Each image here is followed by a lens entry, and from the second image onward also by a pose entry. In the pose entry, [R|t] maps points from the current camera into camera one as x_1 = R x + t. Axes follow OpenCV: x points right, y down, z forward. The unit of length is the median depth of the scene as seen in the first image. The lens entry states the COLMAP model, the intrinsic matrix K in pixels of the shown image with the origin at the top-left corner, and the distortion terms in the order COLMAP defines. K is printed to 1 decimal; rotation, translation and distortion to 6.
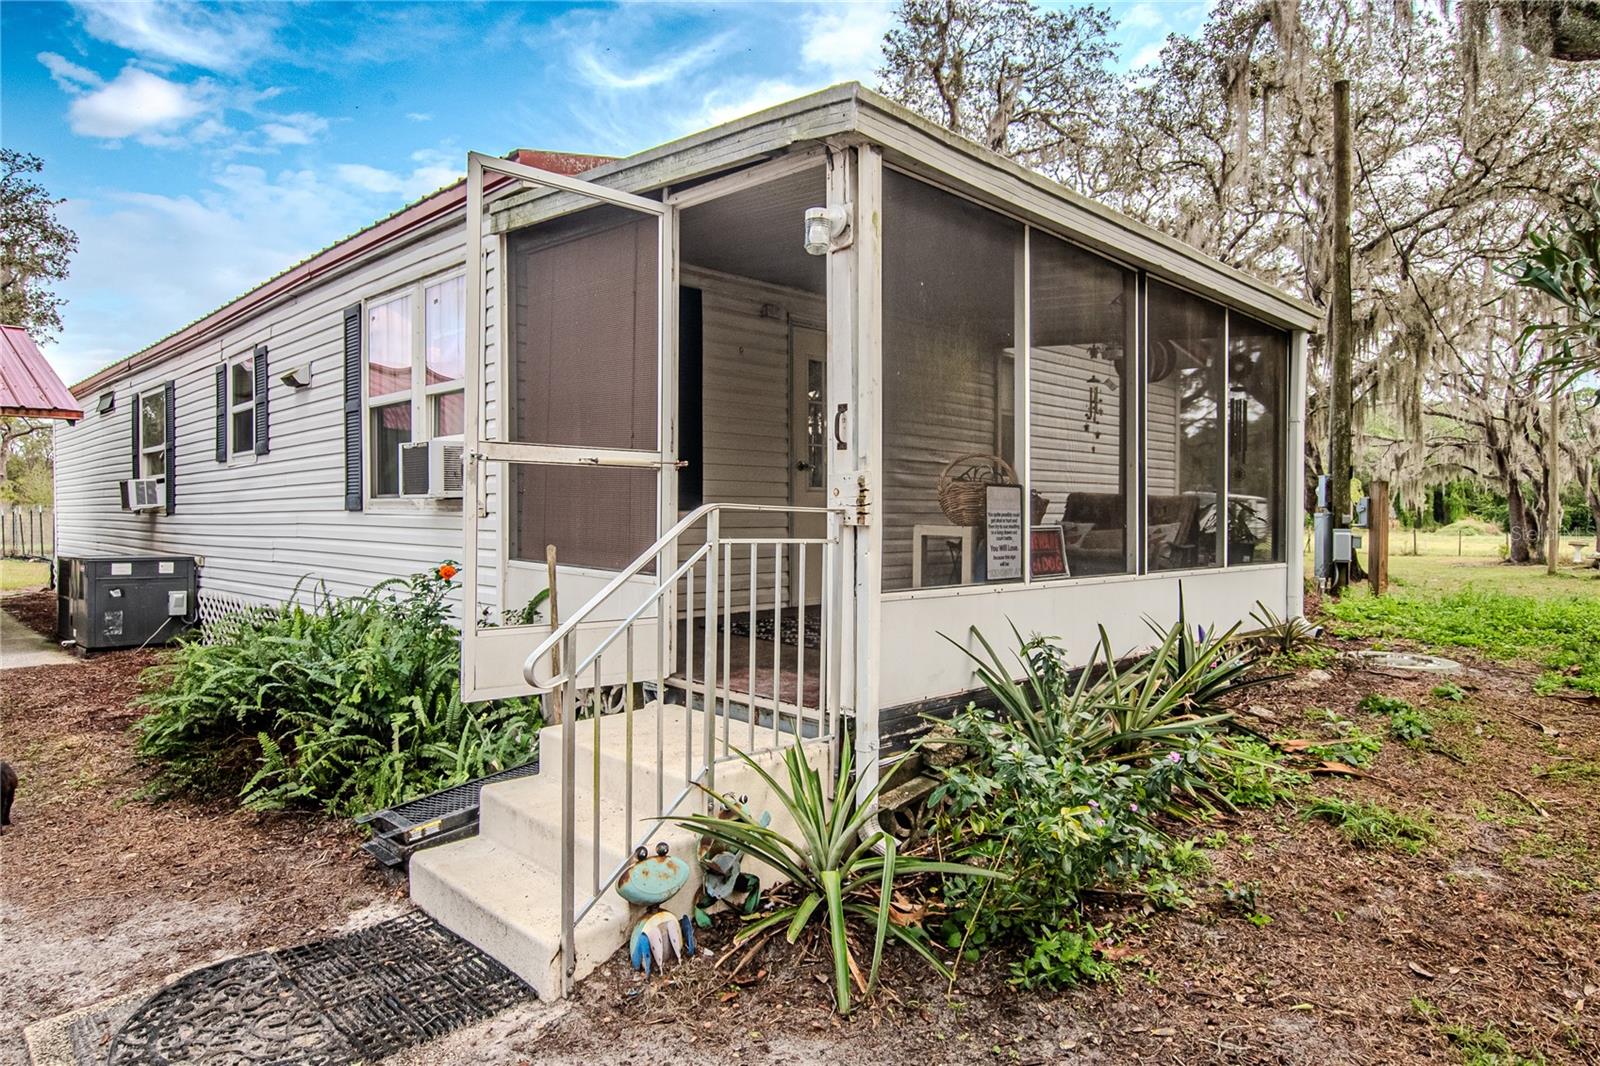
lens RADIAL K [[971.3, 0, 803.5], [0, 971.3, 526.2], [0, 0, 1]] dist [-0.005336, 0.000392]
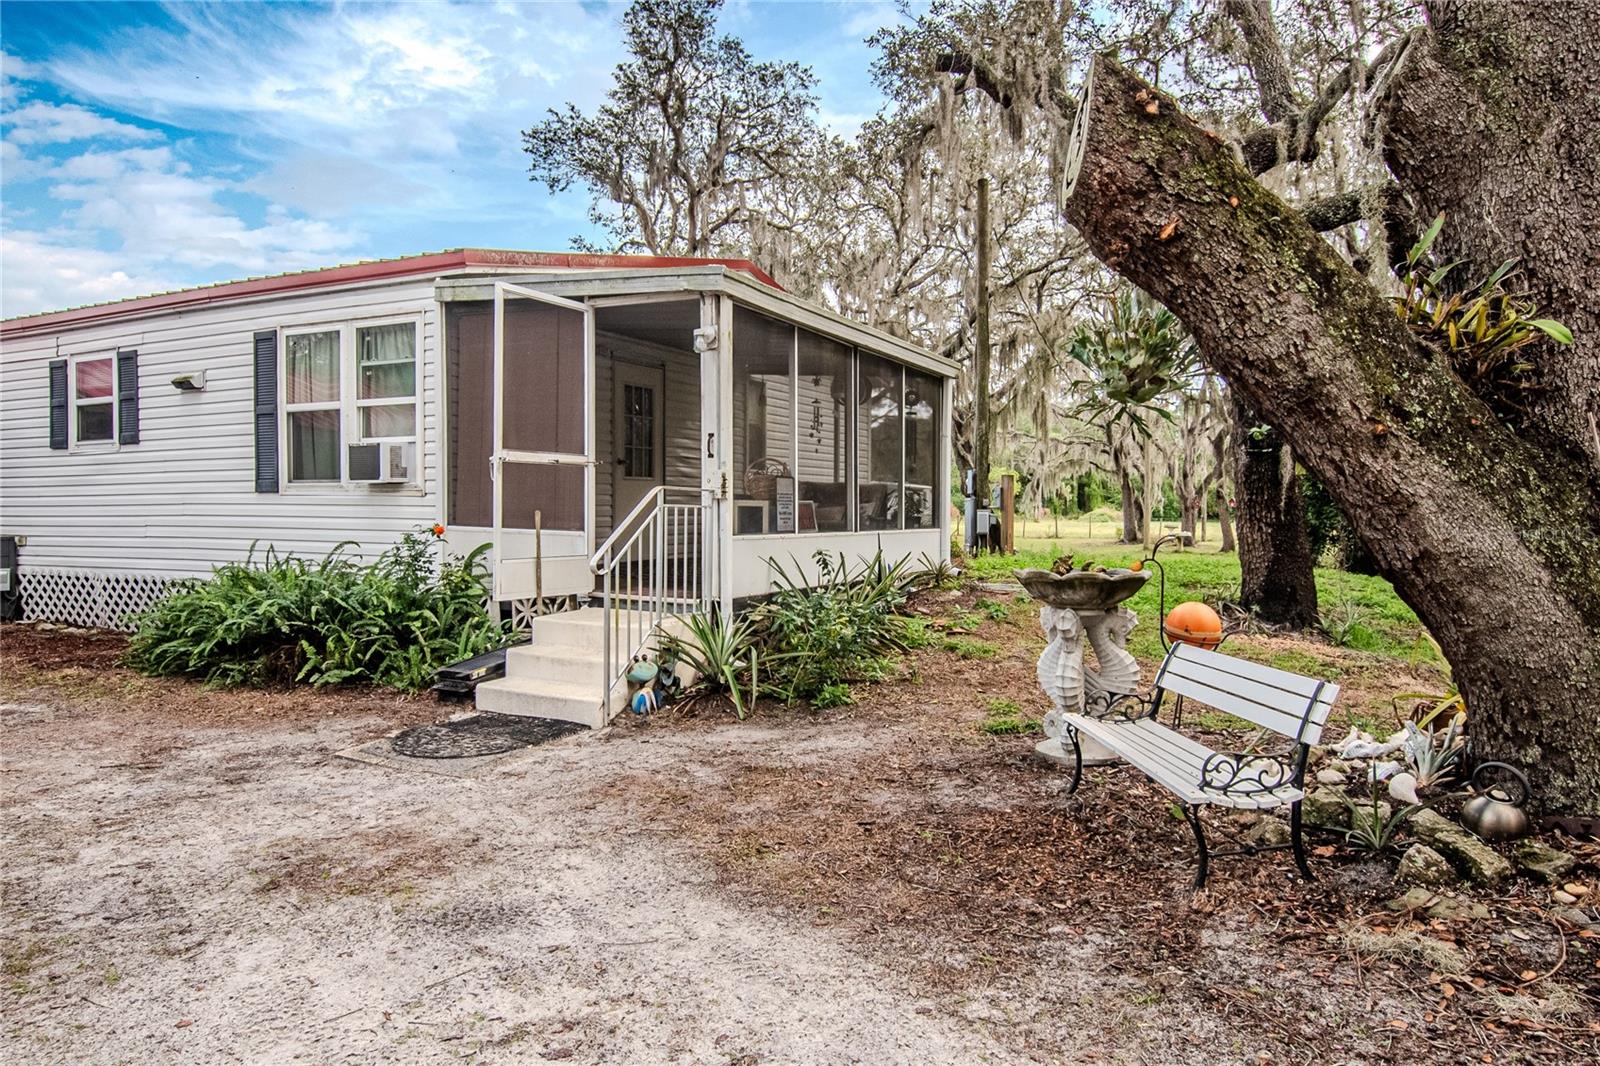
lens RADIAL K [[1028.6, 0, 796.9], [0, 1028.6, 526.1], [0, 0, 1]] dist [-0.002027, -0.000740]
pose [[0.953698, -0.006719, 0.300691, -0.221940], [0.003896, 0.999943, 0.009987, 0.018395], [-0.300740, -0.008354, 0.953669, -0.517307]]
